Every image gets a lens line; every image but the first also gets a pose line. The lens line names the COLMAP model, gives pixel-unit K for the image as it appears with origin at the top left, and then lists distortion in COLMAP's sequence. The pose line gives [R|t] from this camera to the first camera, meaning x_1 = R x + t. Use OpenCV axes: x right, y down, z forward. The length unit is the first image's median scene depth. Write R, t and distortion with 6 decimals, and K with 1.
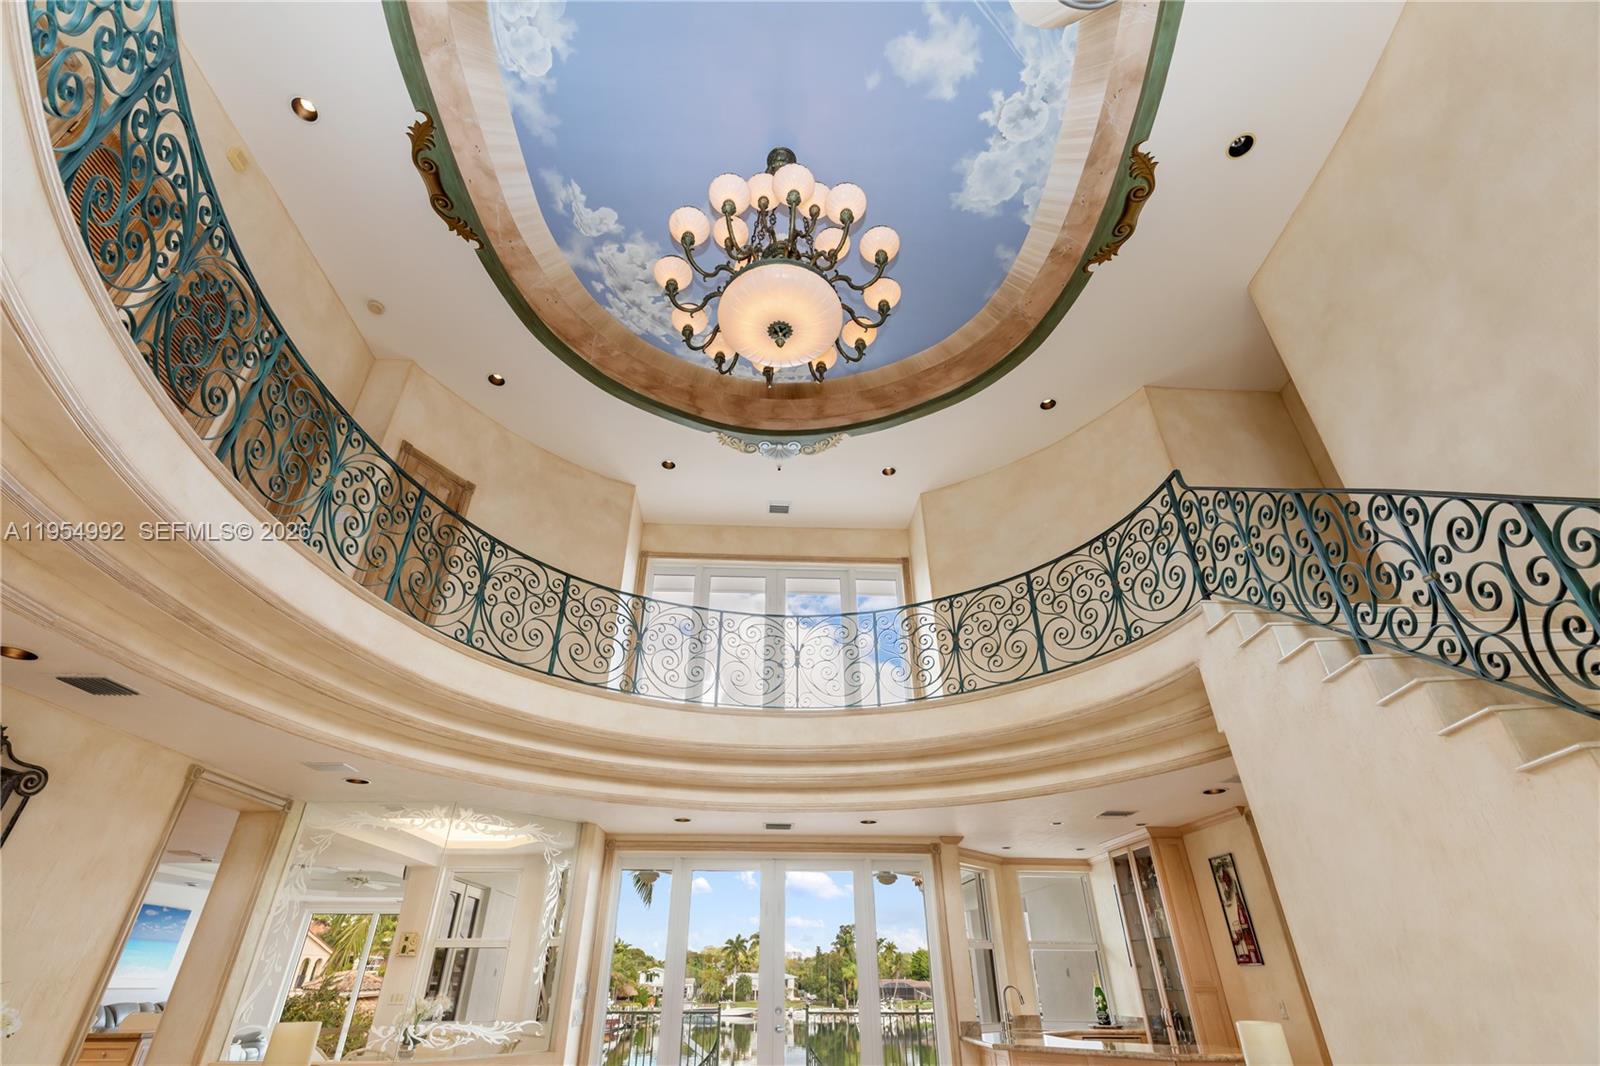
lens RADIAL K [[718.7, 0, 787.9], [0, 718.7, 534.2], [0, 0, 1]] dist [0.006185, -0.000781]
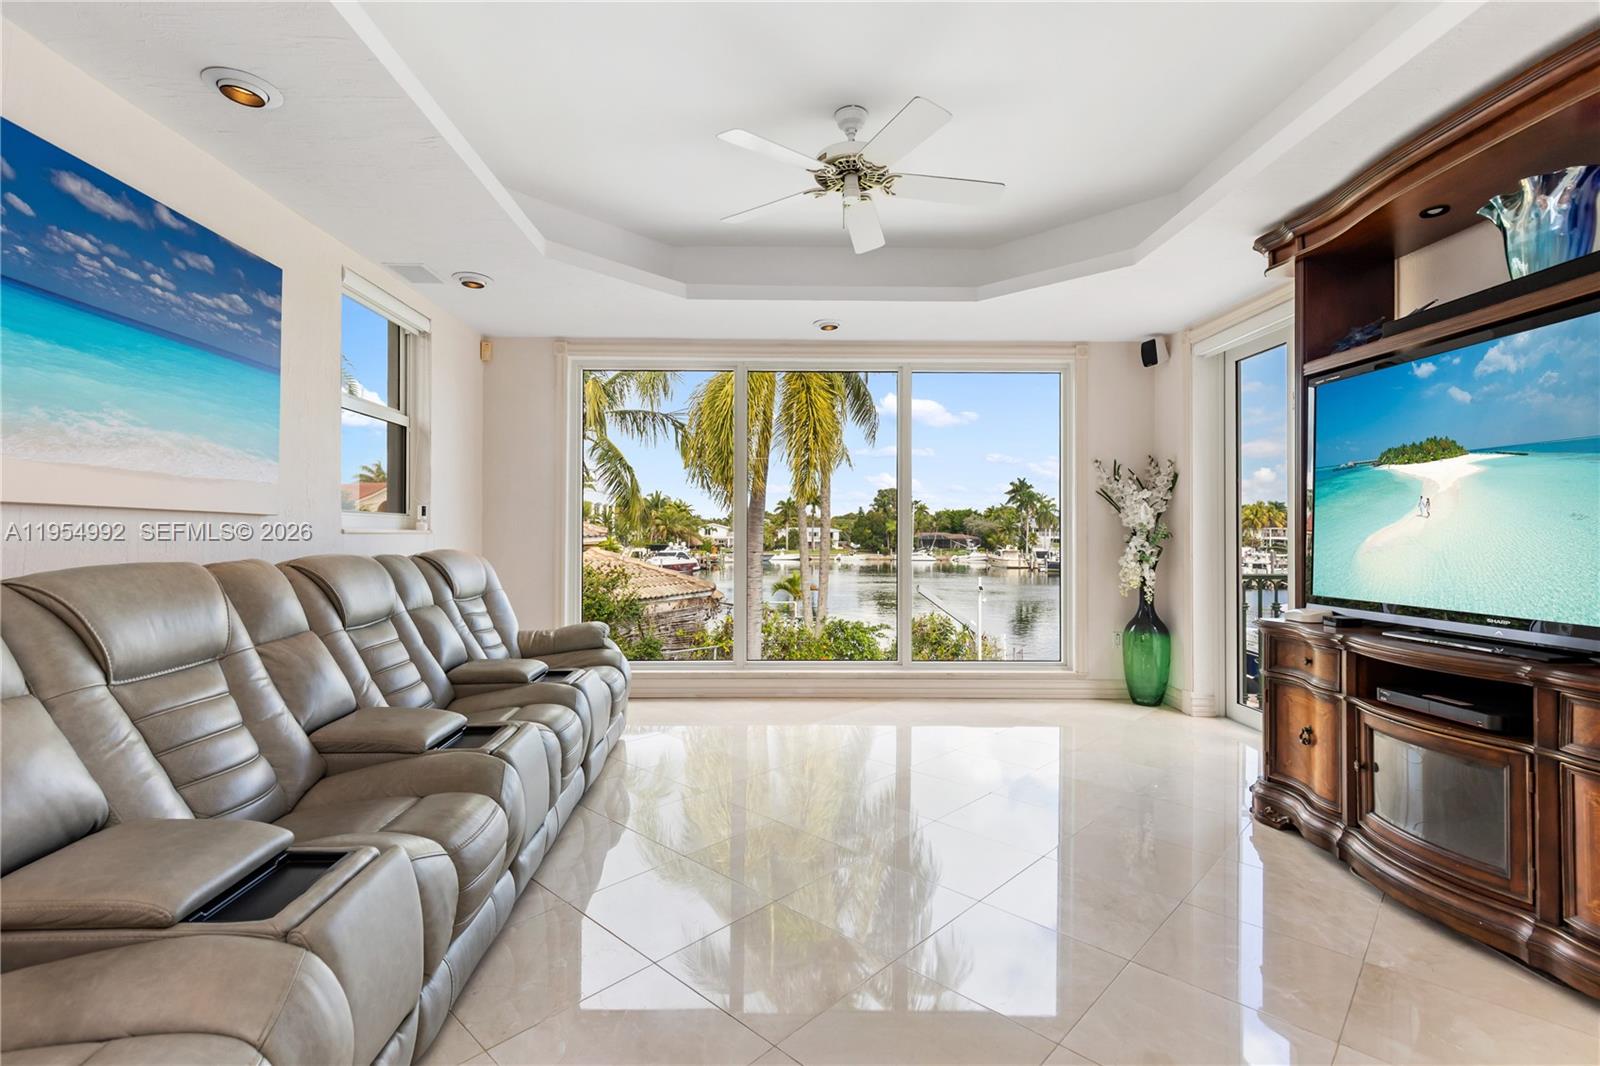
lens RADIAL K [[729.7, 0, 791.2], [0, 729.7, 520.5], [0, 0, 1]] dist [0.002086, -0.000603]
pose [[0.999833, 0.000957, -0.018259, -1.152051], [0.008501, 0.859791, 0.510576, 0.856396], [0.016187, -0.510646, 0.859639, 1.338617]]
